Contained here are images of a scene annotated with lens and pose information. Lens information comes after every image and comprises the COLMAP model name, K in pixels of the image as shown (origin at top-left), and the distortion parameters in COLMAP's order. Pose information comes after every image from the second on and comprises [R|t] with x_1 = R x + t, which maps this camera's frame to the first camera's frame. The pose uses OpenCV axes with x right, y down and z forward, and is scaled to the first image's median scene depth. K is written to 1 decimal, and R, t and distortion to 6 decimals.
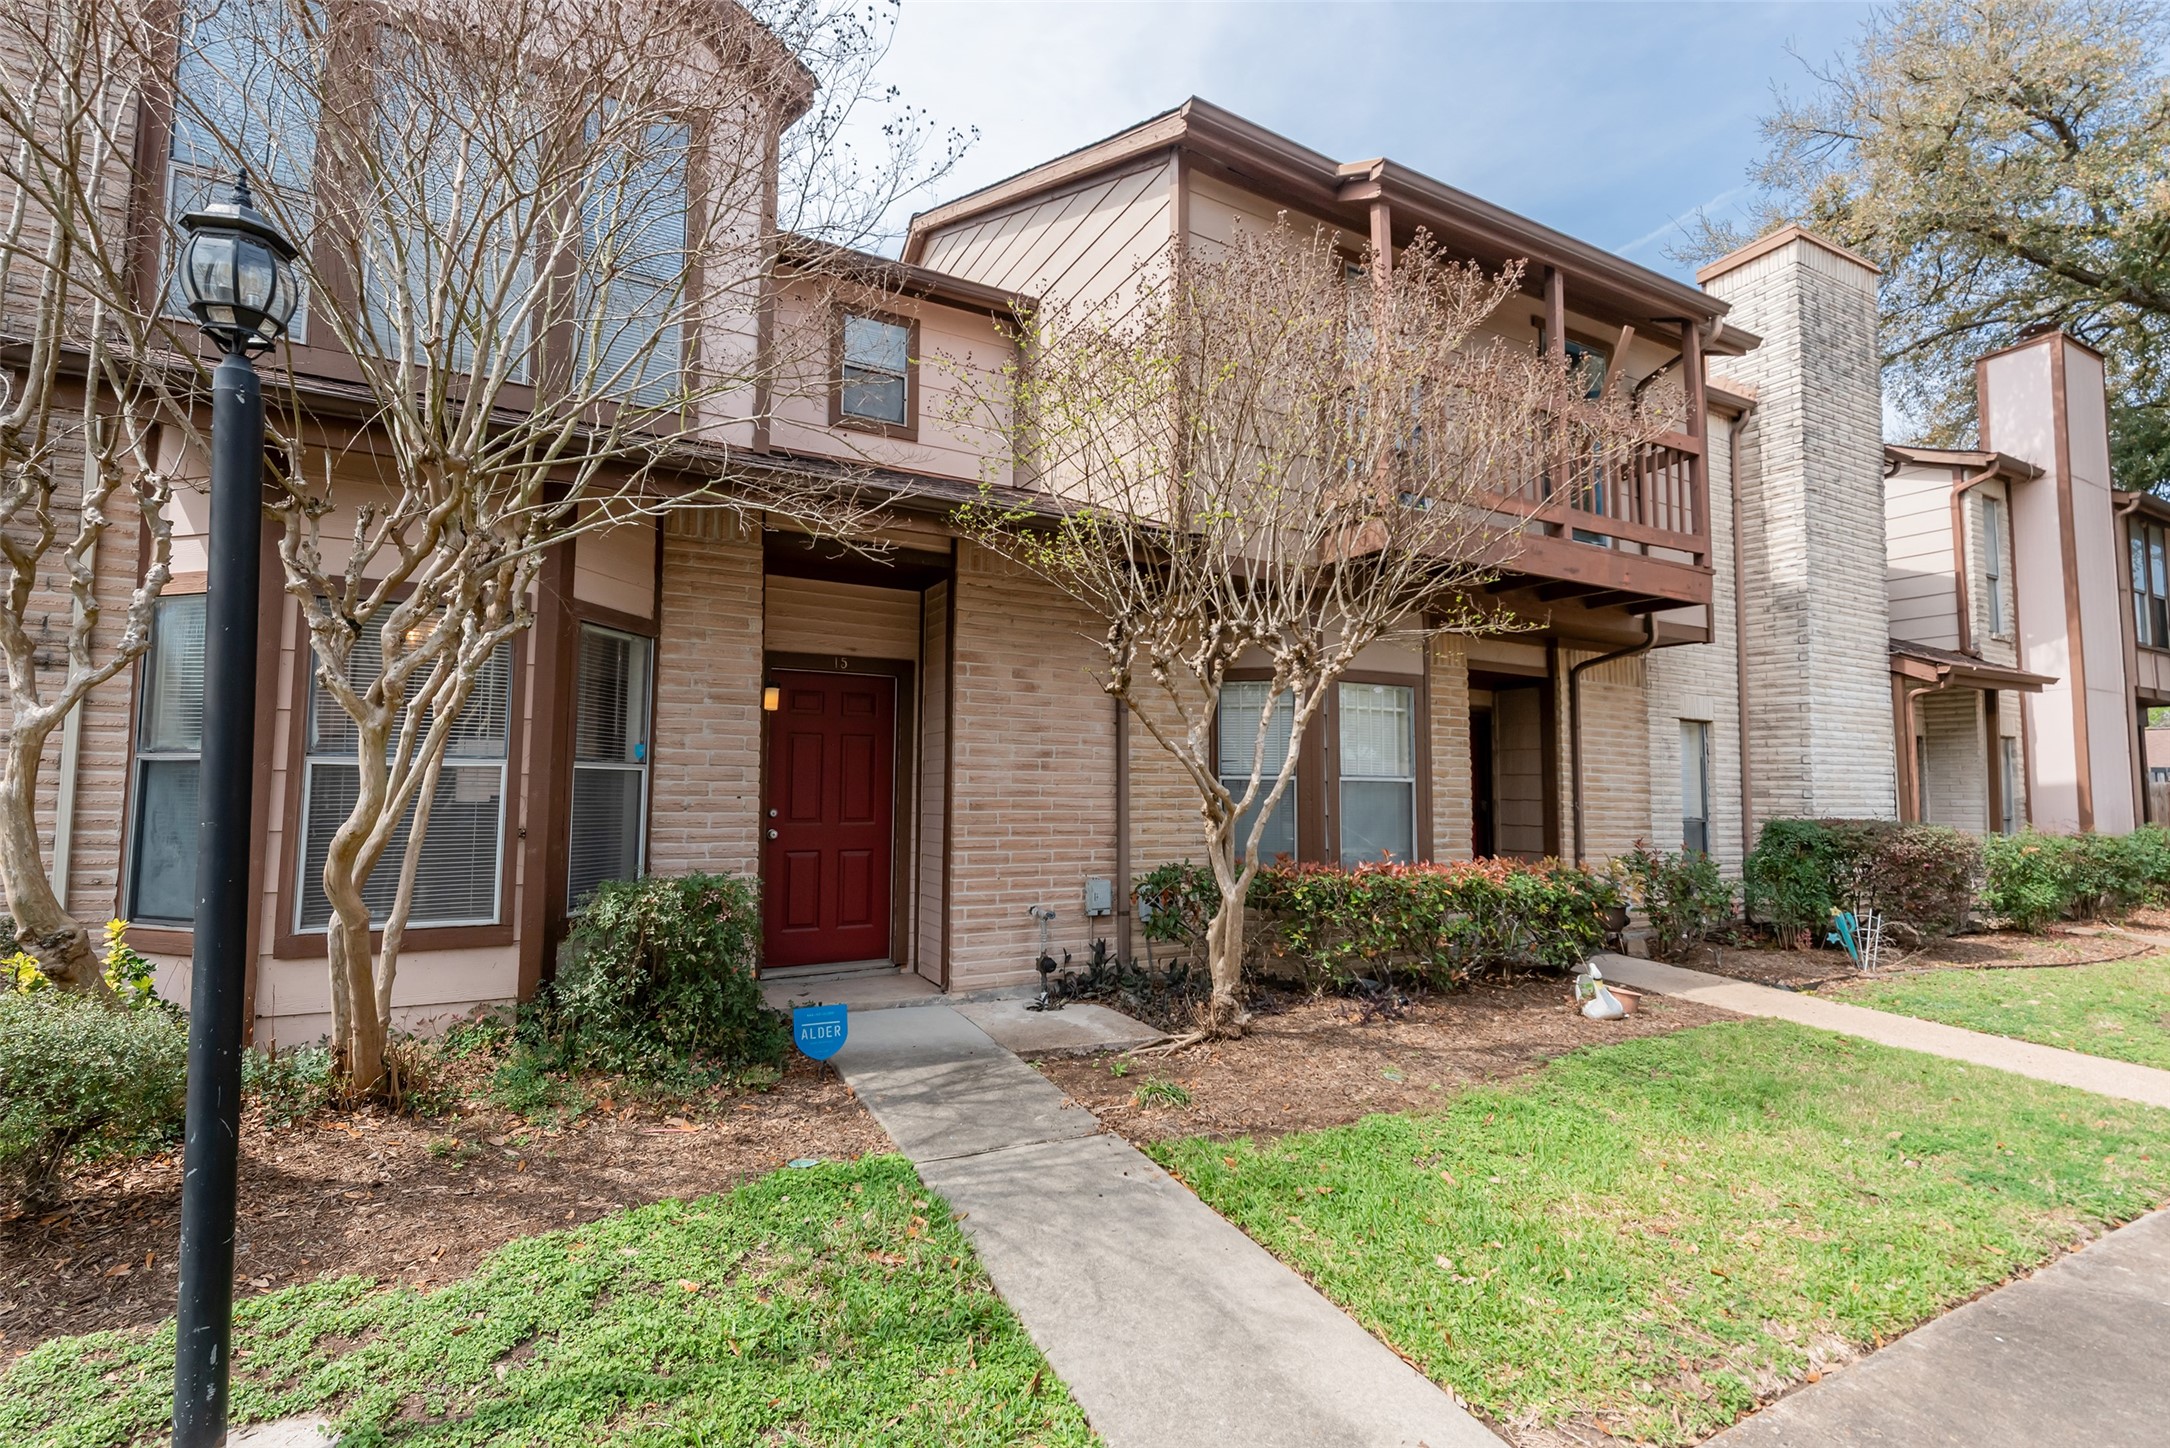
lens RADIAL K [[990.2, 0, 1057.9], [0, 990.2, 727.3], [0, 0, 1]] dist [0.016031, -0.005870]
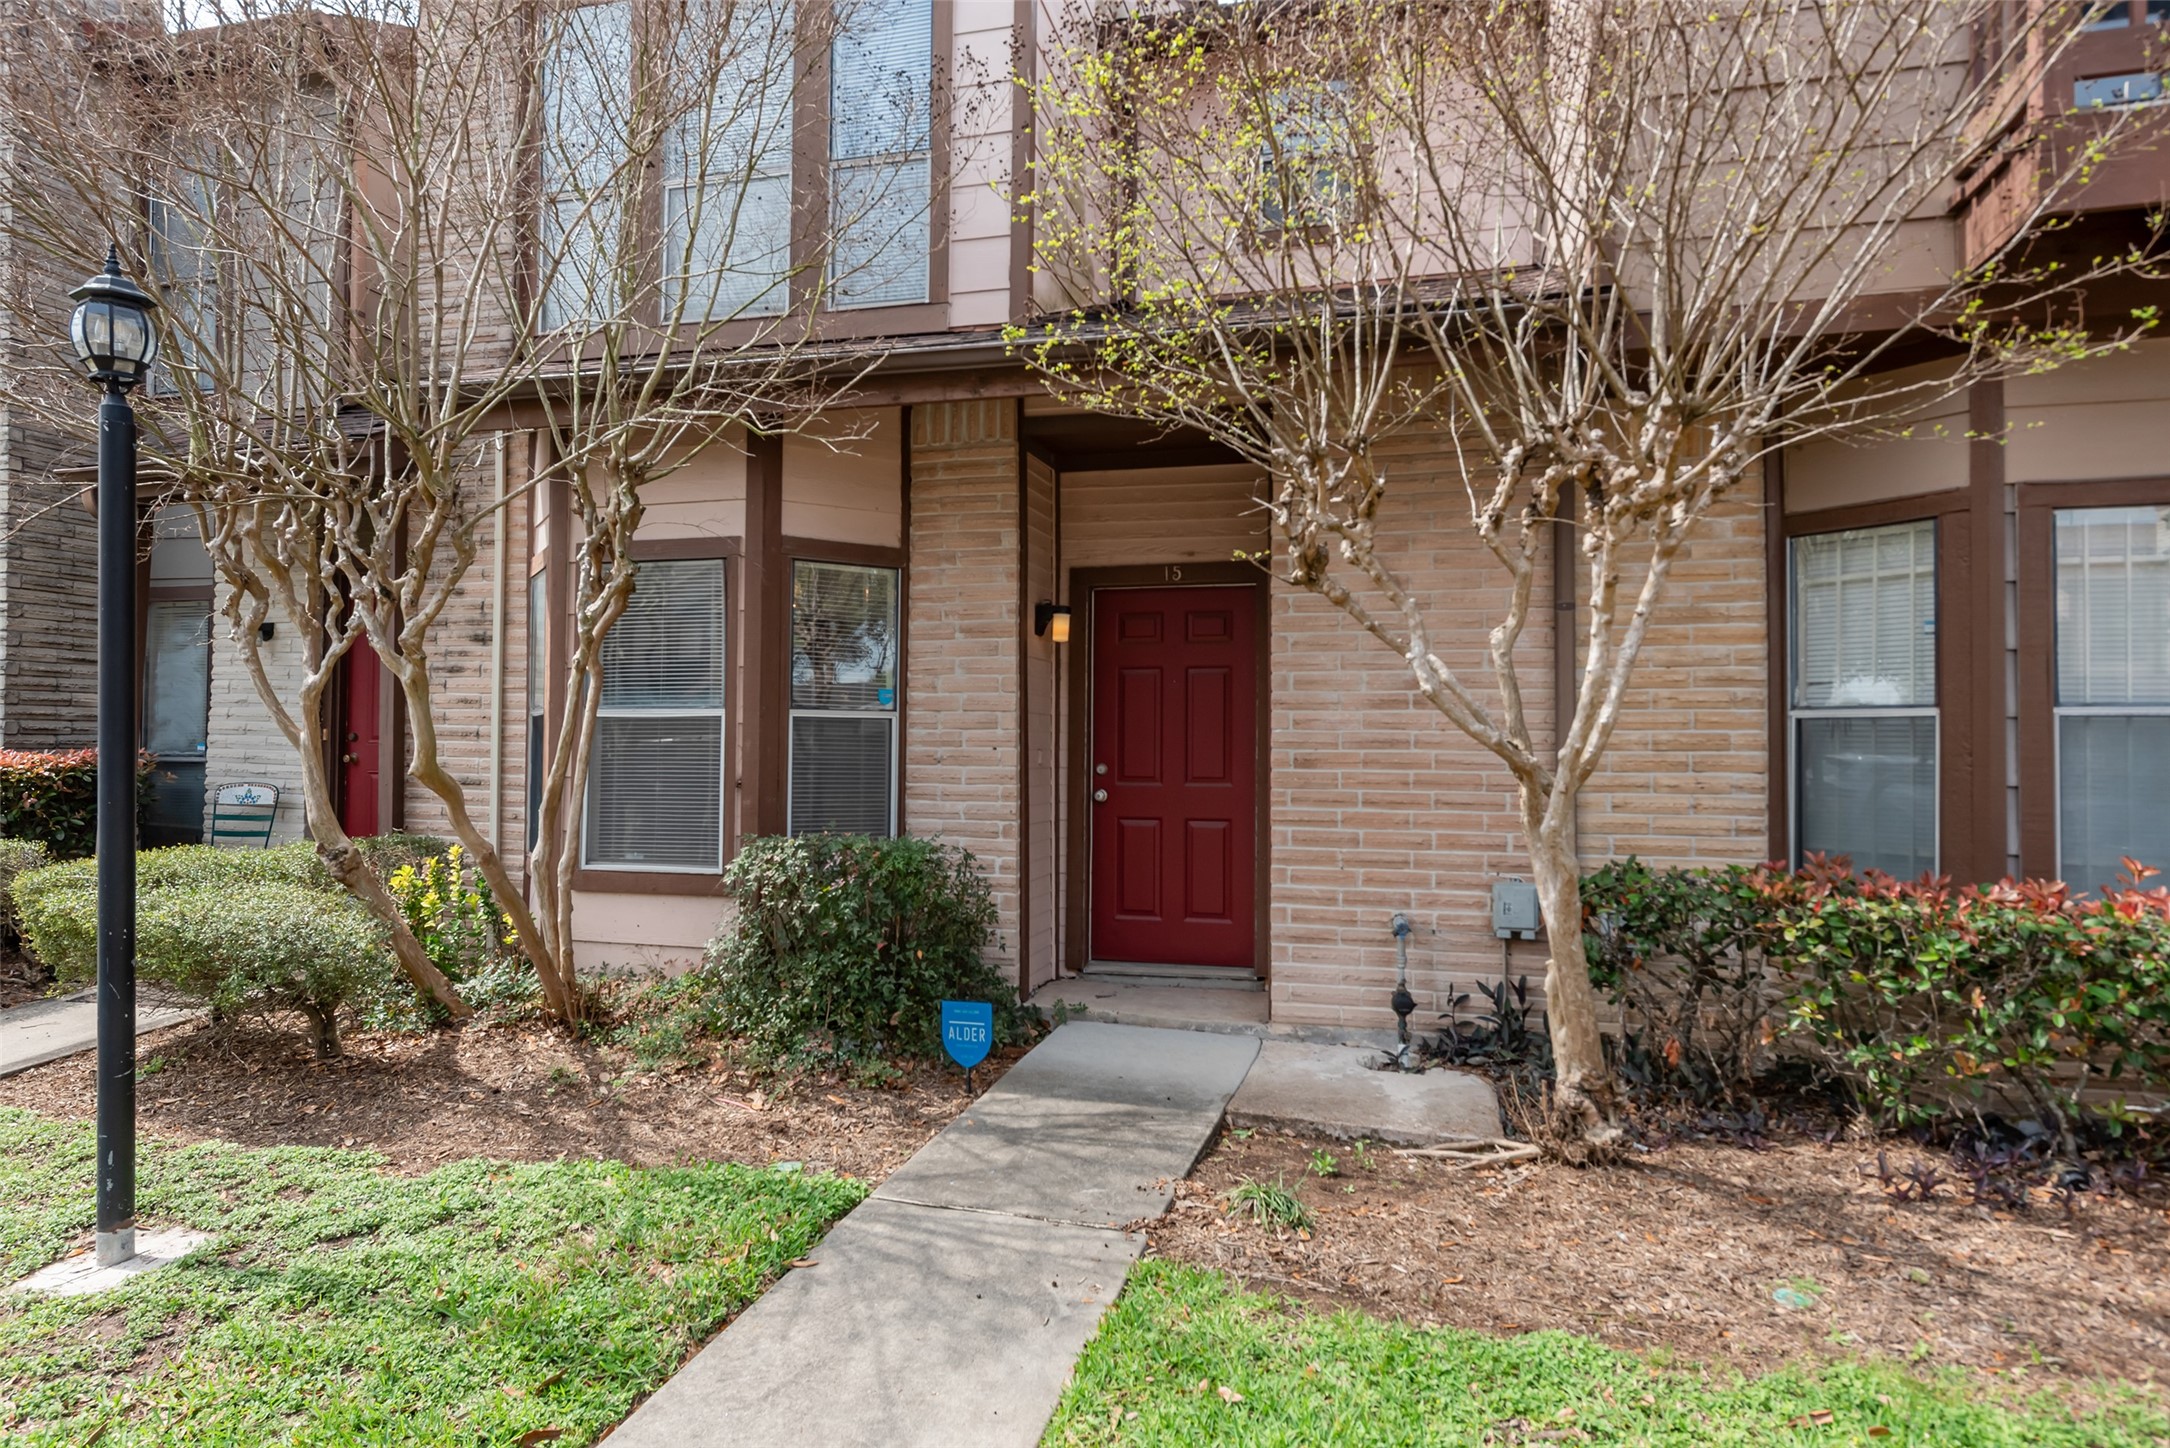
lens RADIAL K [[1325.6, 0, 1077.6], [0, 1325.6, 720.1], [0, 0, 1]] dist [0.025154, -0.017567]
pose [[0.710602, -0.018392, -0.703354, 0.571024], [0.045645, 0.998758, 0.019999, 0.030635], [0.702112, -0.046316, 0.710559, 0.286286]]
